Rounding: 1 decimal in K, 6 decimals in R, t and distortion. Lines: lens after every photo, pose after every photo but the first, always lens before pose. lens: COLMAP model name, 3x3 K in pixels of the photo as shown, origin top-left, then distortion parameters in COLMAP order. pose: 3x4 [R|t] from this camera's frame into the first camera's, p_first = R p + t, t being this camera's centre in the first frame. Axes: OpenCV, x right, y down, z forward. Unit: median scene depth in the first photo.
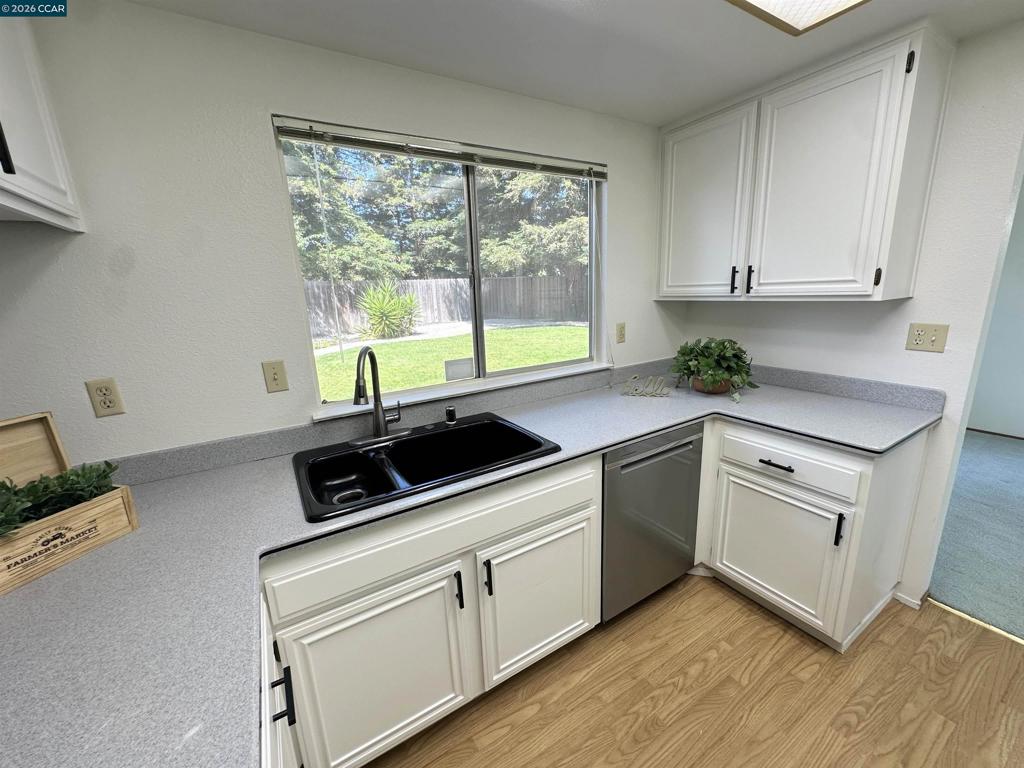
lens RADIAL K [[408.7, 0, 512.0], [0, 408.7, 385.1], [0, 0, 1]] dist [-0.002656, -0.000110]
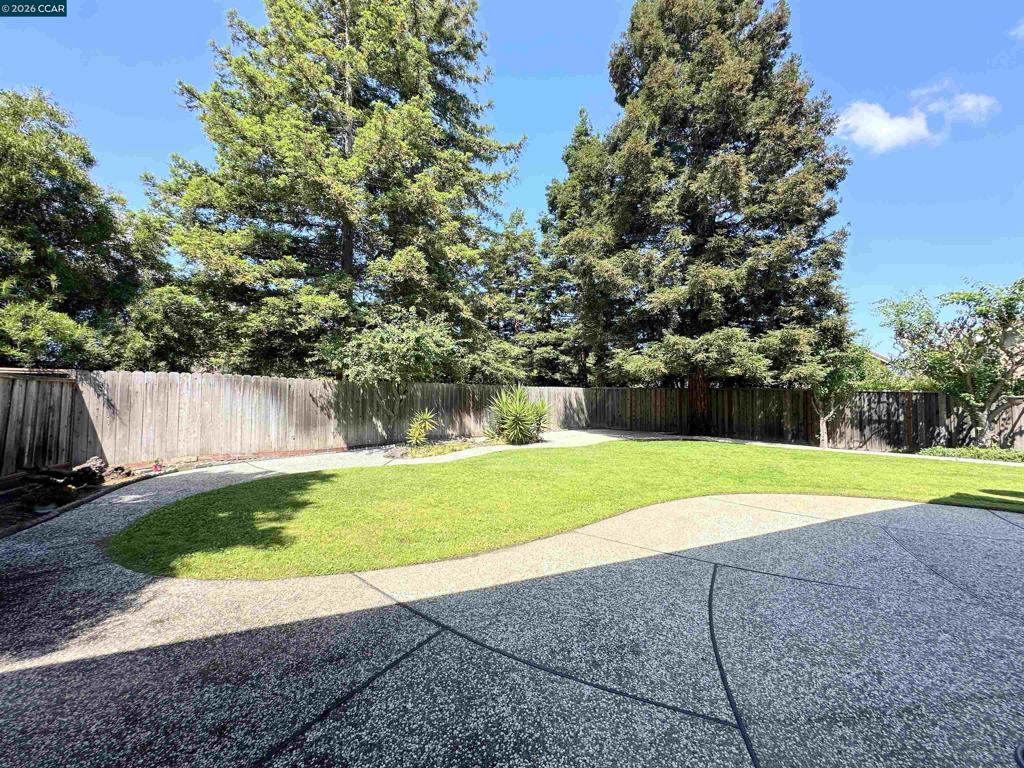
lens RADIAL K [[408.7, 0, 512.0], [0, 408.7, 385.1], [0, 0, 1]] dist [-0.002656, -0.000110]
pose [[0.989732, 0.035118, -0.138556, -0.189913], [-0.070549, 0.963069, -0.259847, 0.000102], [0.124314, 0.266954, 0.955658, 0.058812]]
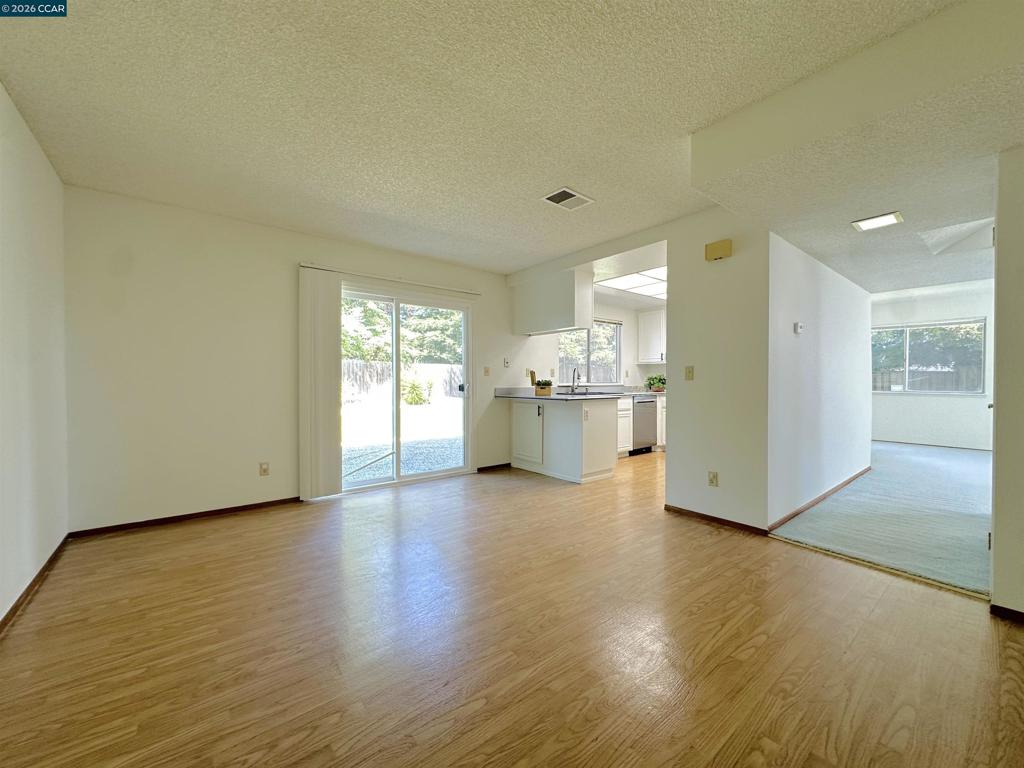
lens RADIAL K [[408.7, 0, 512.0], [0, 408.7, 385.1], [0, 0, 1]] dist [-0.002656, -0.000110]
pose [[0.990411, 0.038267, 0.132744, -0.170385], [-0.007712, 0.974687, -0.223442, 0.112010], [-0.137934, 0.220276, 0.965636, -0.308810]]
